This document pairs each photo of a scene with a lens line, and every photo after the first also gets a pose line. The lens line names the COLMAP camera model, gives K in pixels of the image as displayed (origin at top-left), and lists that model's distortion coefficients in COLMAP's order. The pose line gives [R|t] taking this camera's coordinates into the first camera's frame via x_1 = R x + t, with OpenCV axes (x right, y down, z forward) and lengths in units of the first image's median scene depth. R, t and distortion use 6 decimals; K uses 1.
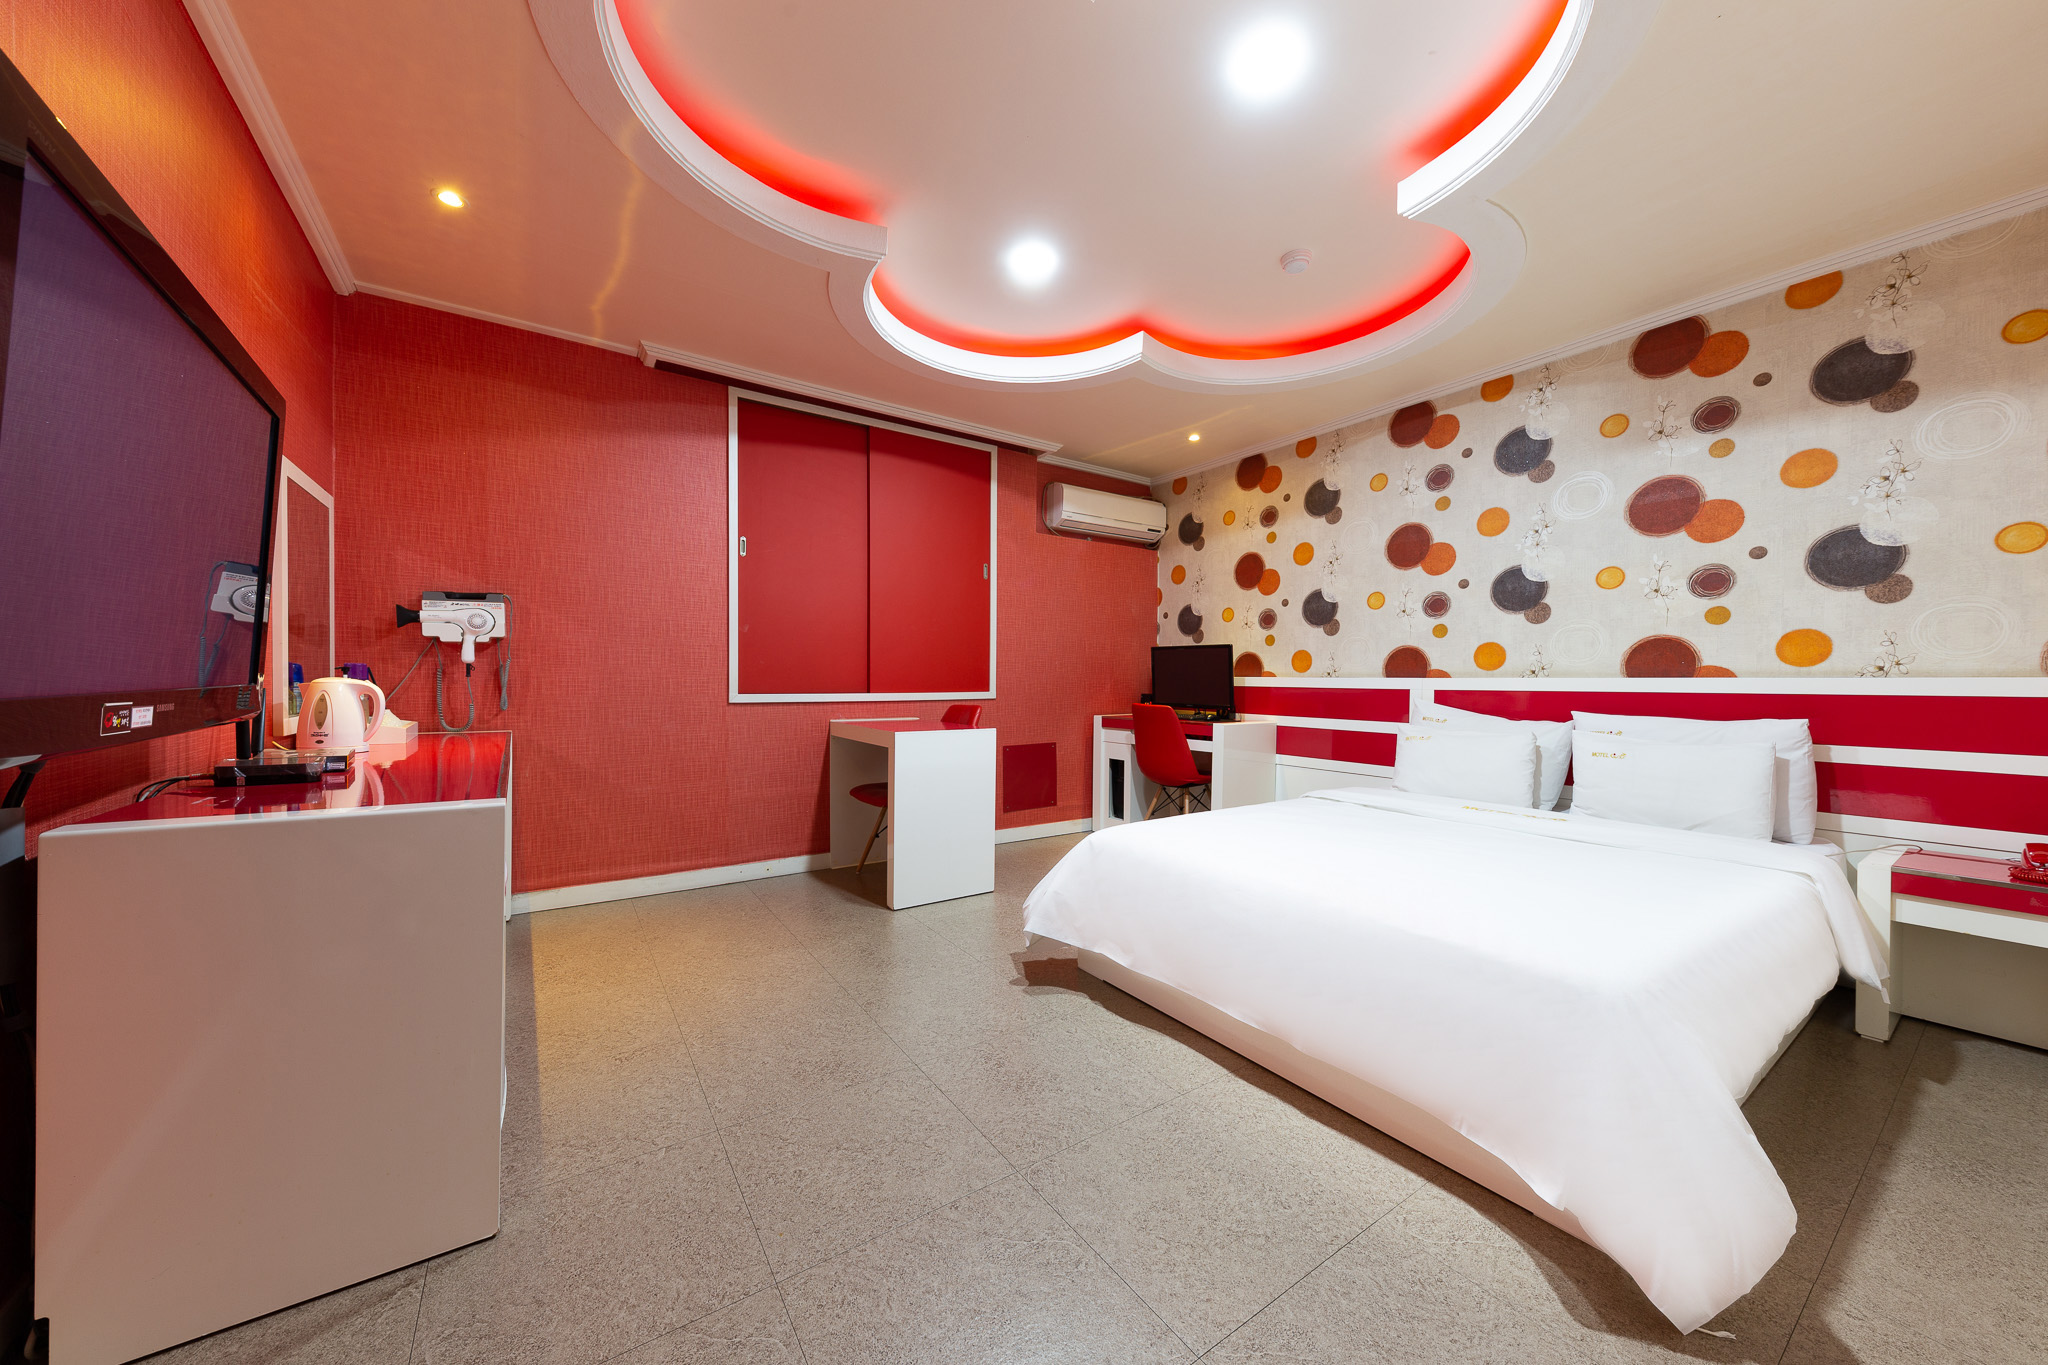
lens RADIAL K [[696.7, 0, 1041.7], [0, 696.7, 682.4], [0, 0, 1]] dist [0.012029, -0.001107]
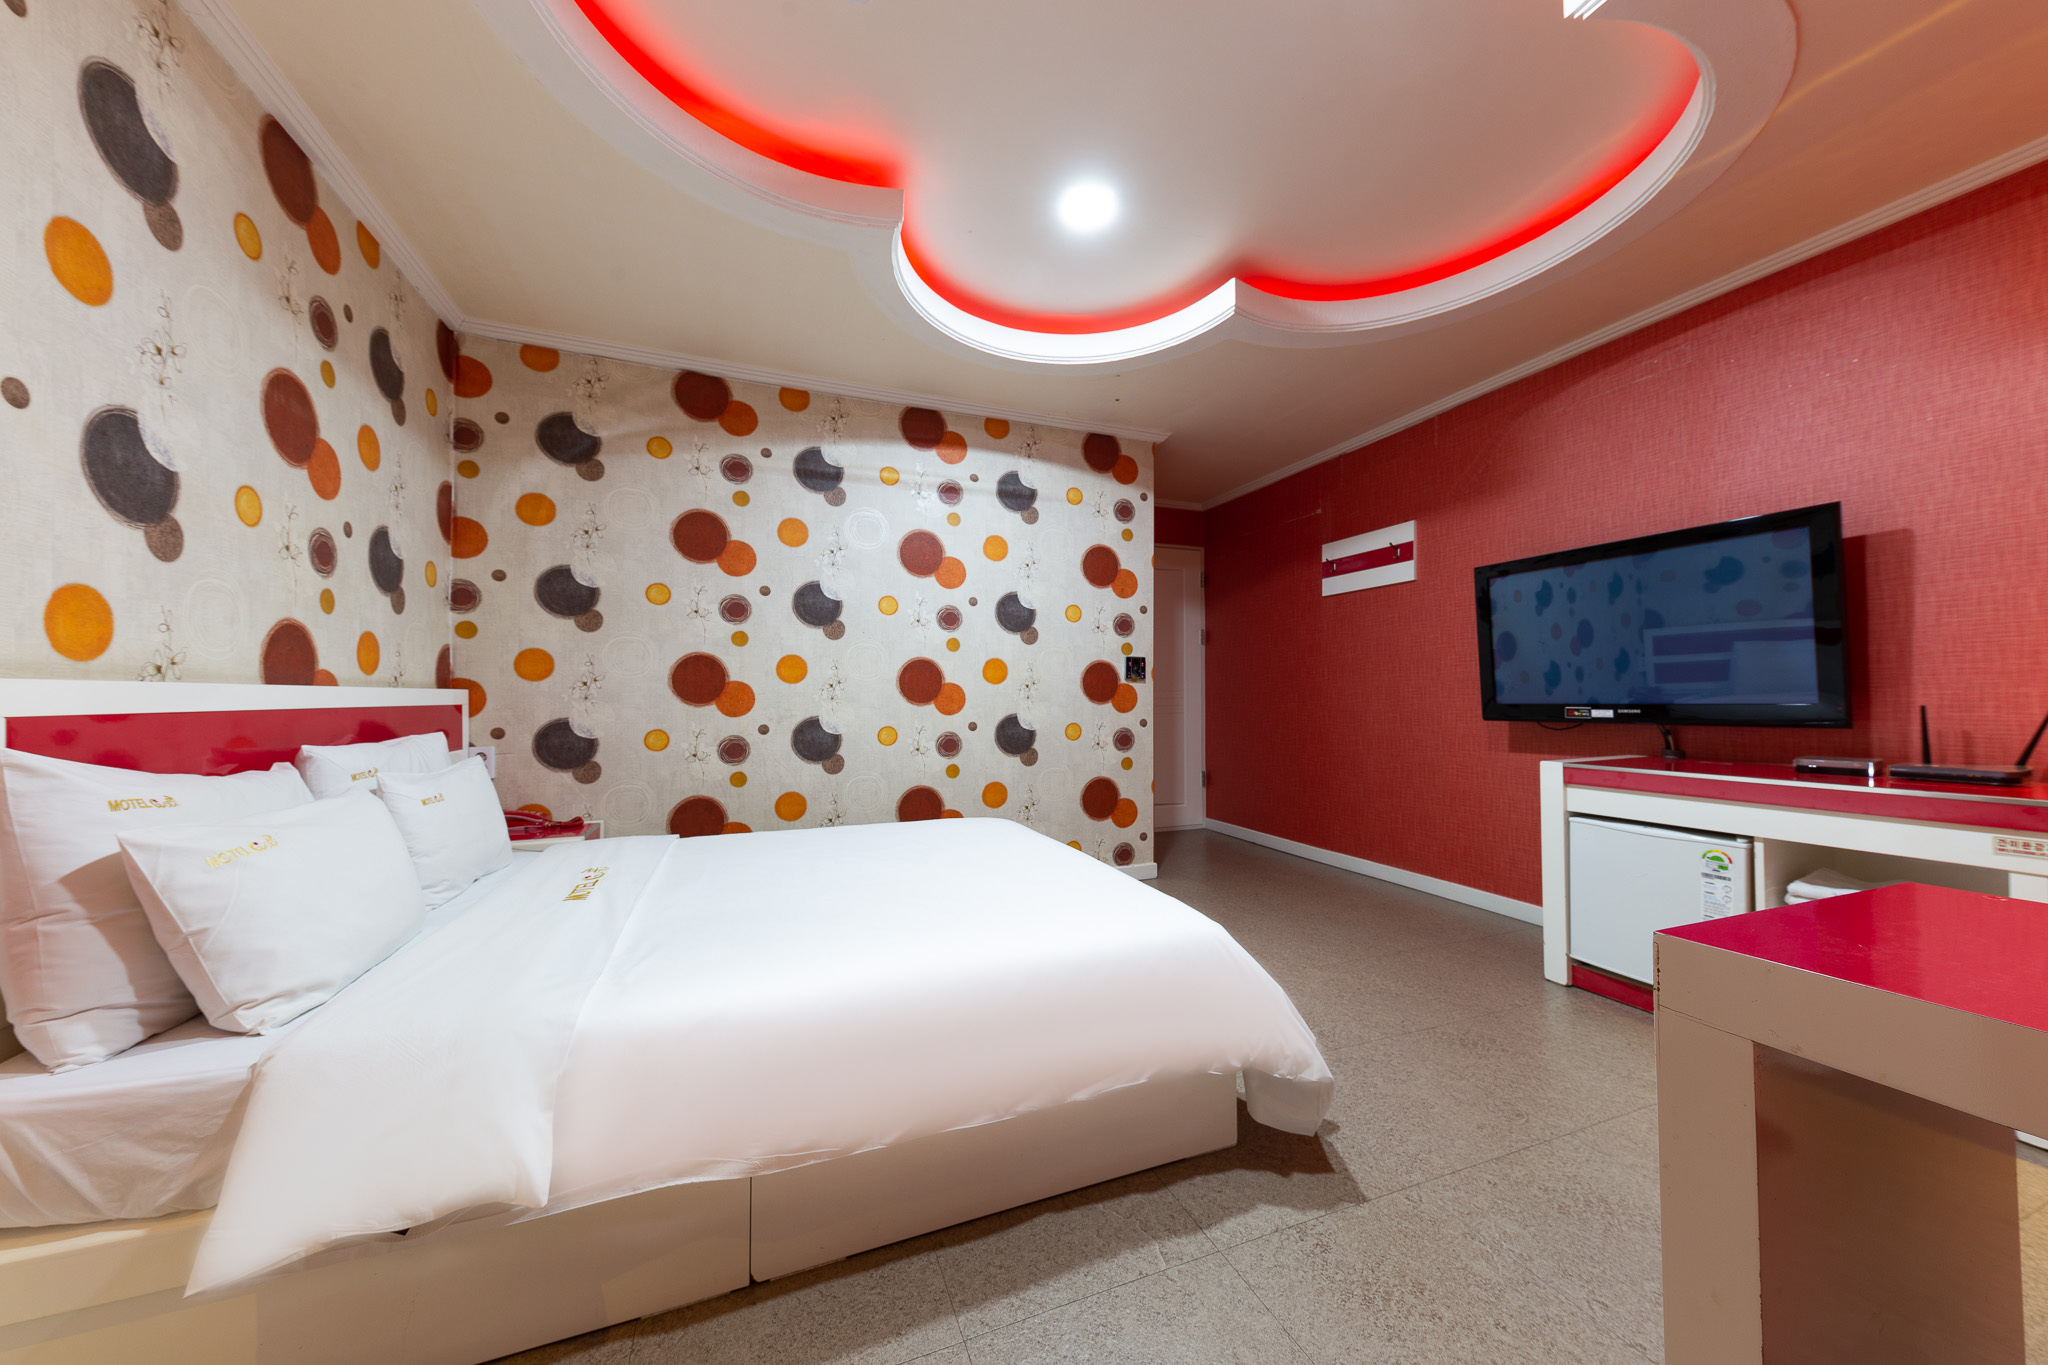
lens RADIAL K [[696.7, 0, 1026.7], [0, 696.7, 688.2], [0, 0, 1]] dist [0.012029, -0.001107]
pose [[-0.969973, -0.004593, 0.243169, 0.061445], [-0.007302, 0.999921, -0.010238, -0.001886], [-0.243102, -0.011706, -0.969930, 1.215726]]
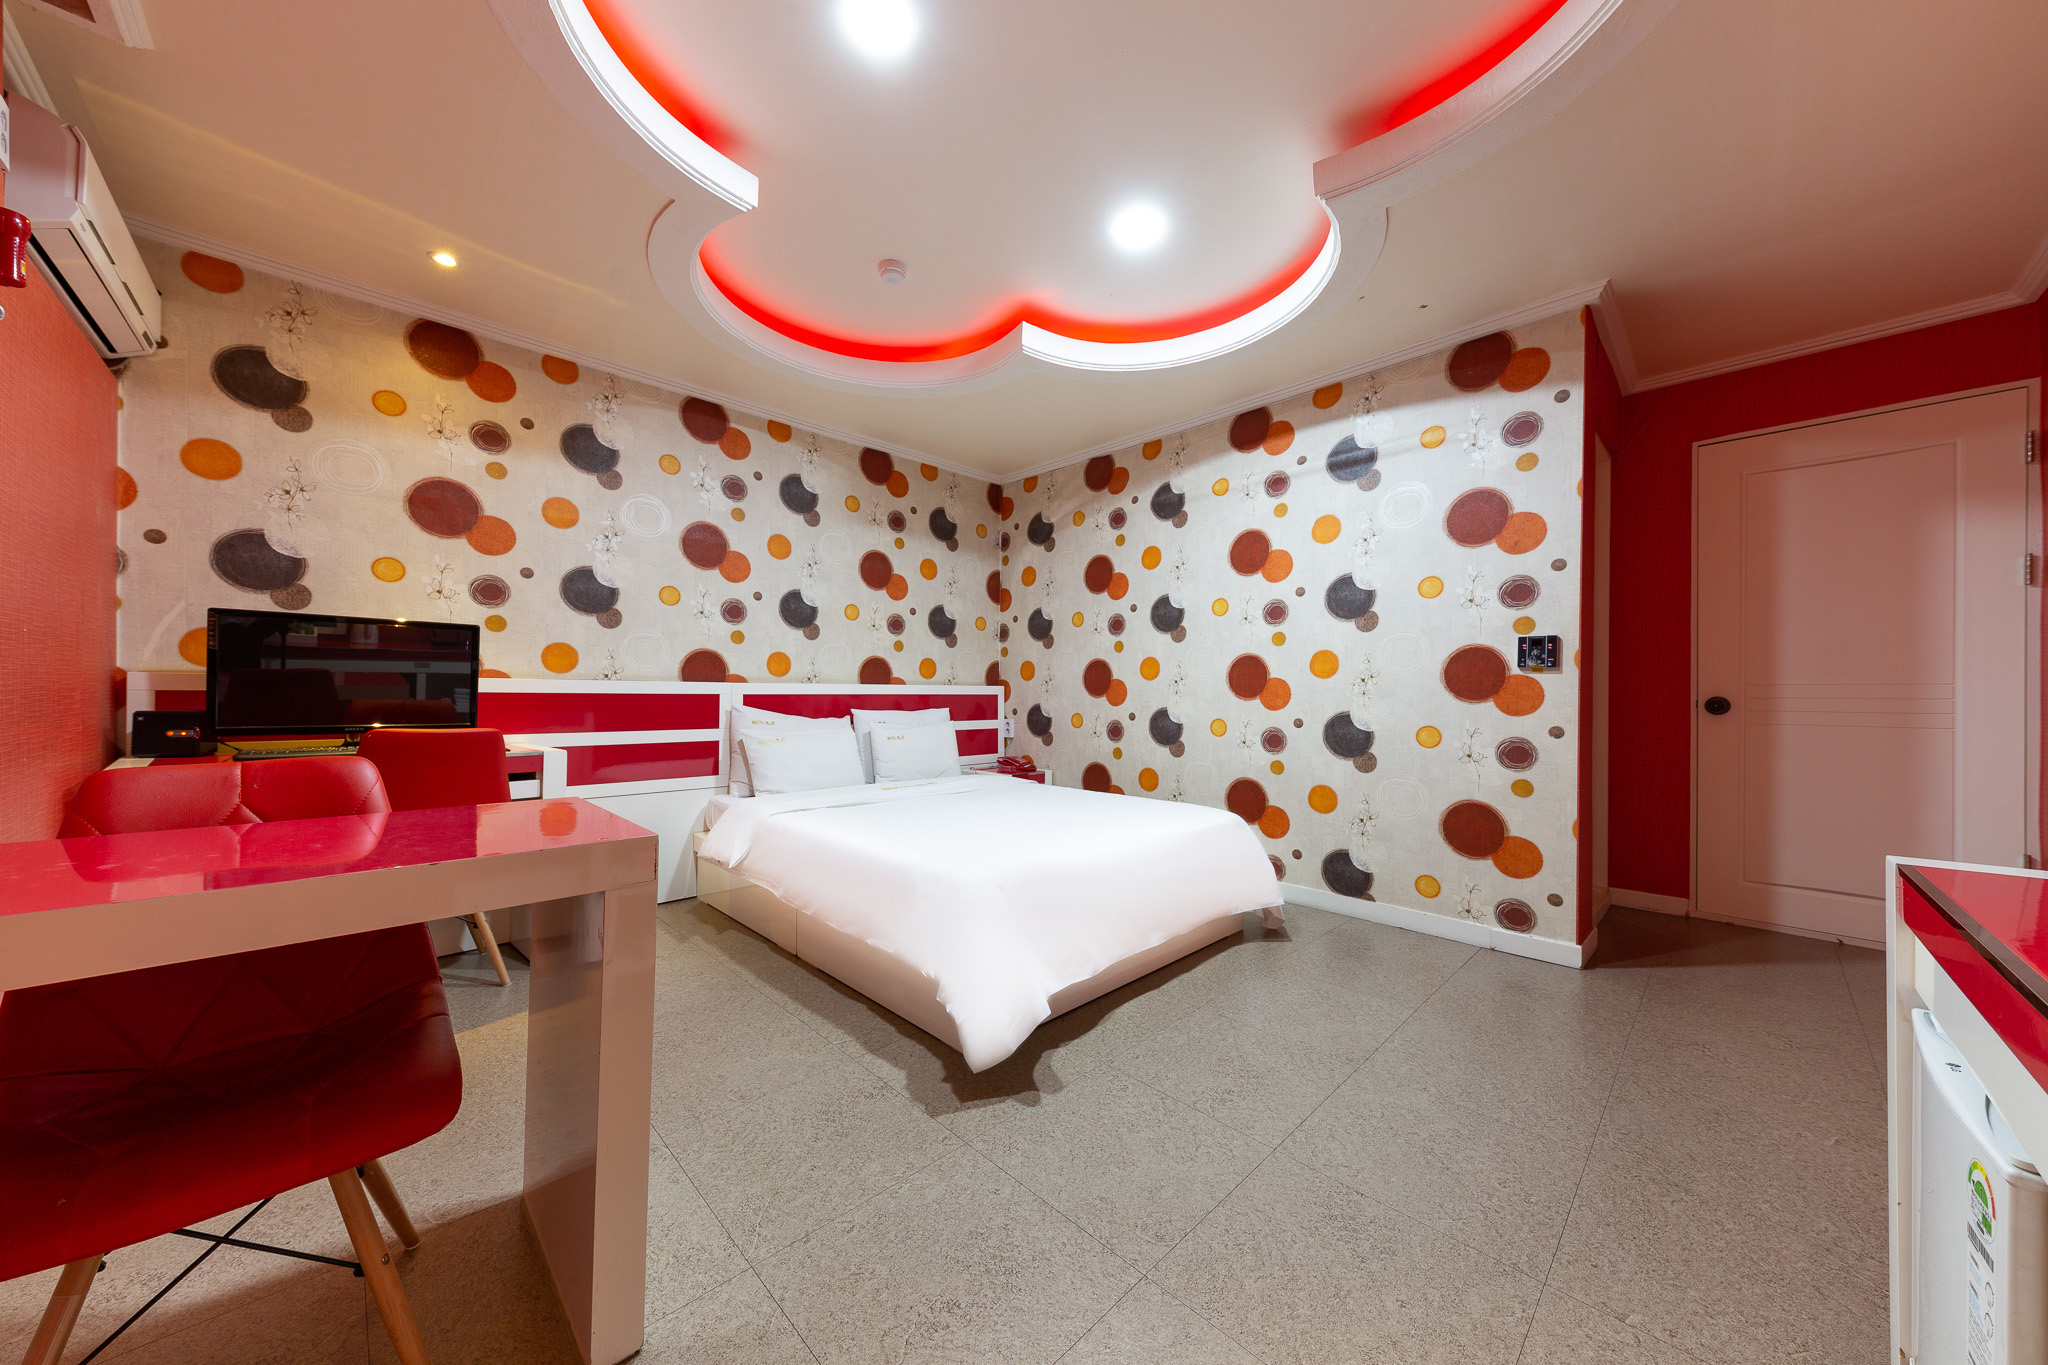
lens RADIAL K [[696.7, 0, 1005.1], [0, 696.7, 685.6], [0, 0, 1]] dist [0.012029, -0.001107]
pose [[-0.141541, -0.001354, 0.989932, -0.524218], [-0.007272, 0.999974, 0.000328, -0.005491], [-0.989906, -0.007152, -0.141547, 0.780562]]
